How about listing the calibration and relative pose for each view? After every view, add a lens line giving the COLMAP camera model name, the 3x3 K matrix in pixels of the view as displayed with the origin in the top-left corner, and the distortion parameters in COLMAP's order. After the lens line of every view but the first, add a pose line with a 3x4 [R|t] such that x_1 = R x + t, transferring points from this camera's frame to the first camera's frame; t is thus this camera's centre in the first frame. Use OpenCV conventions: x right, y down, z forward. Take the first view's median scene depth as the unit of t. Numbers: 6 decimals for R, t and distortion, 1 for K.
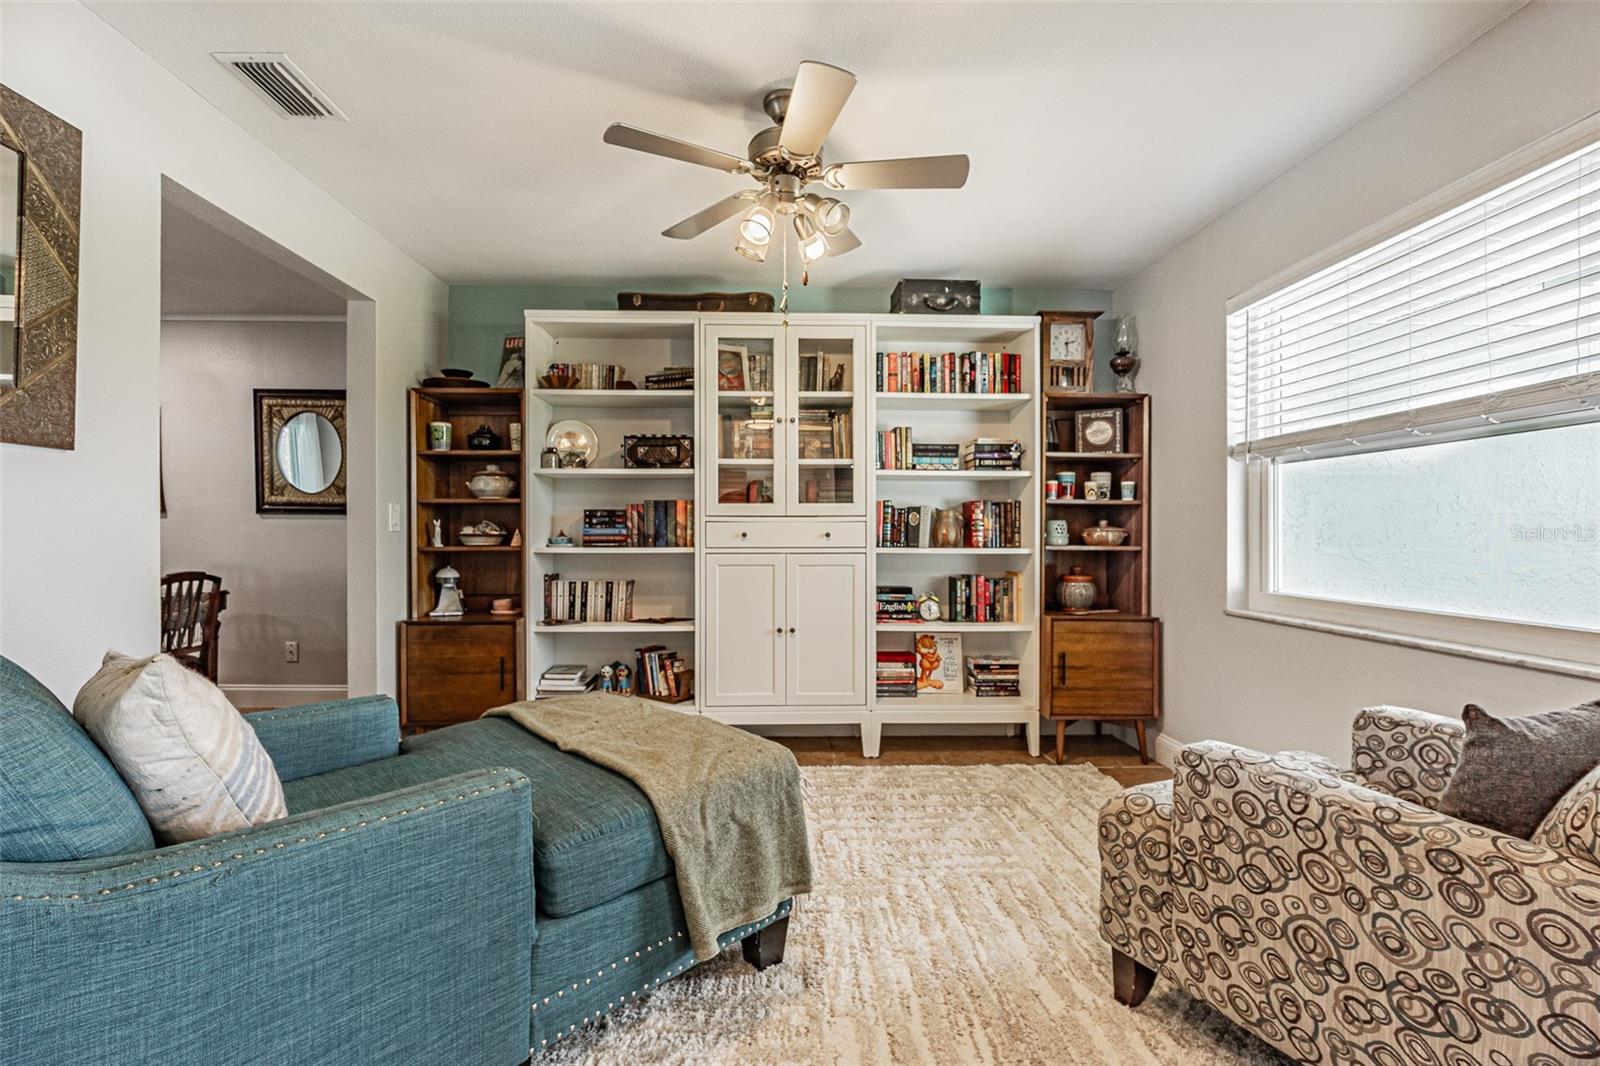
lens RADIAL K [[706.9, 0, 792.3], [0, 706.9, 534.1], [0, 0, 1]] dist [0.000678, 0.000205]
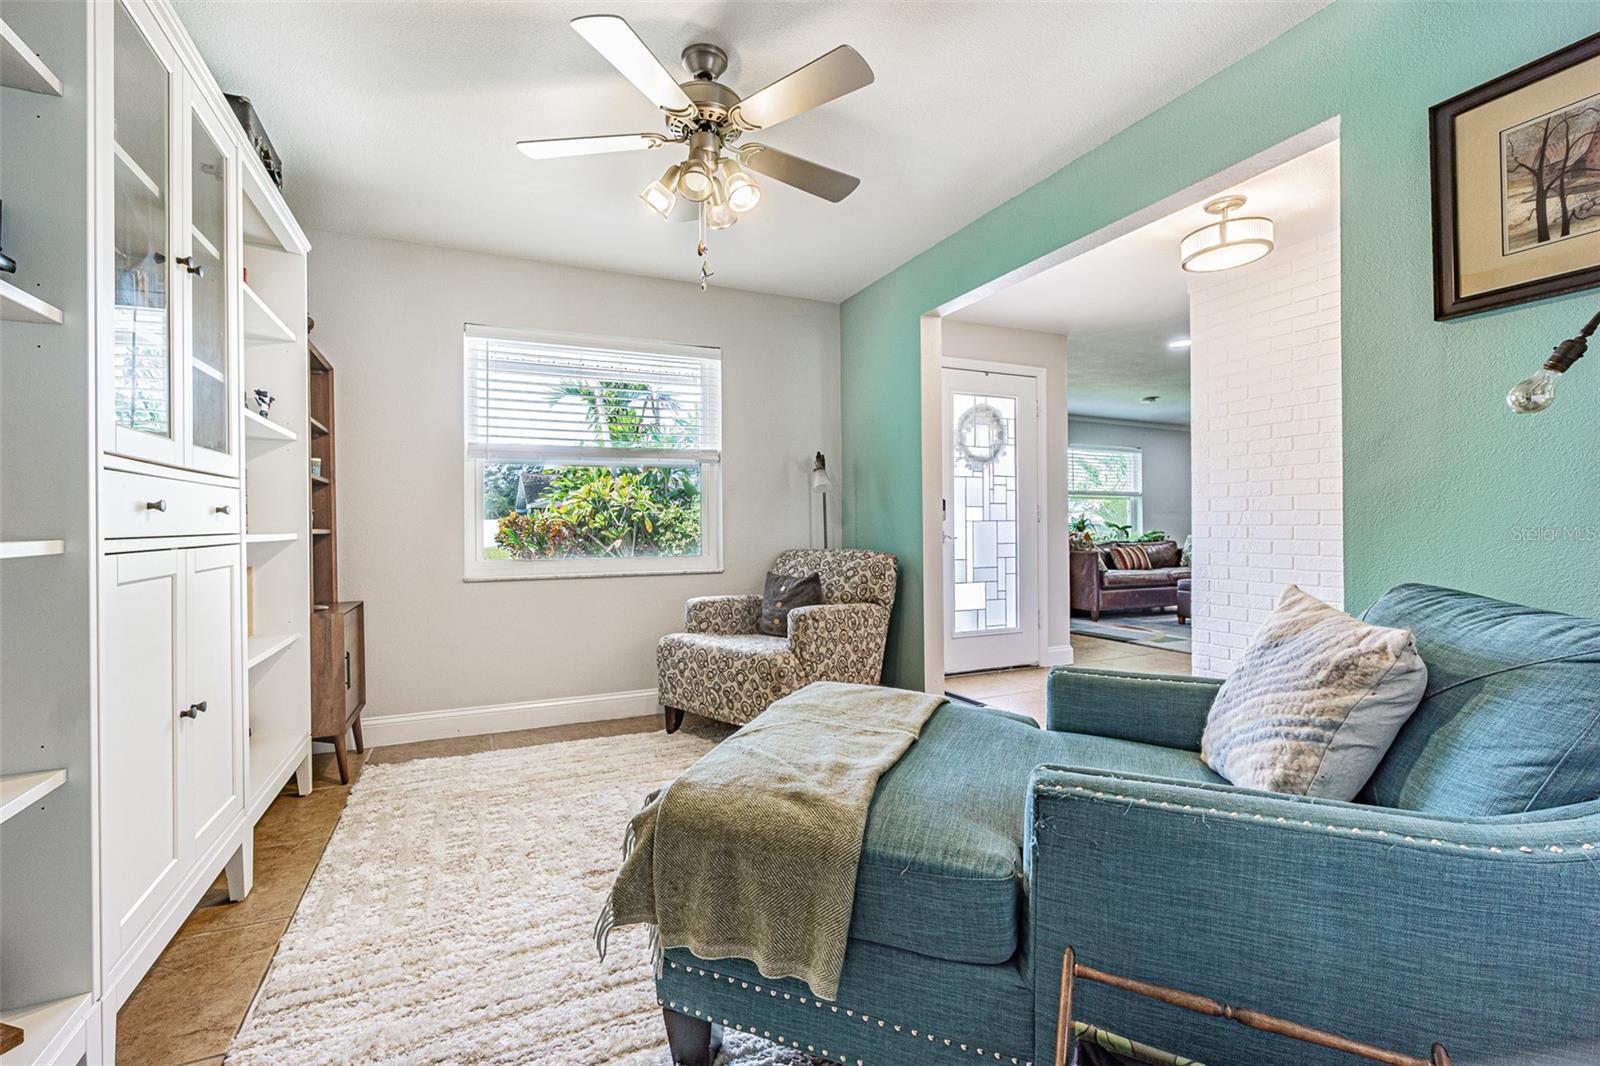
lens RADIAL K [[706.9, 0, 797.0], [0, 706.9, 521.4], [0, 0, 1]] dist [0.000678, 0.000205]
pose [[-0.391730, 0.001875, 0.920078, -0.871706], [0.011700, 0.999927, 0.002944, 0.012772], [-0.920006, 0.011918, -0.391724, 1.152526]]
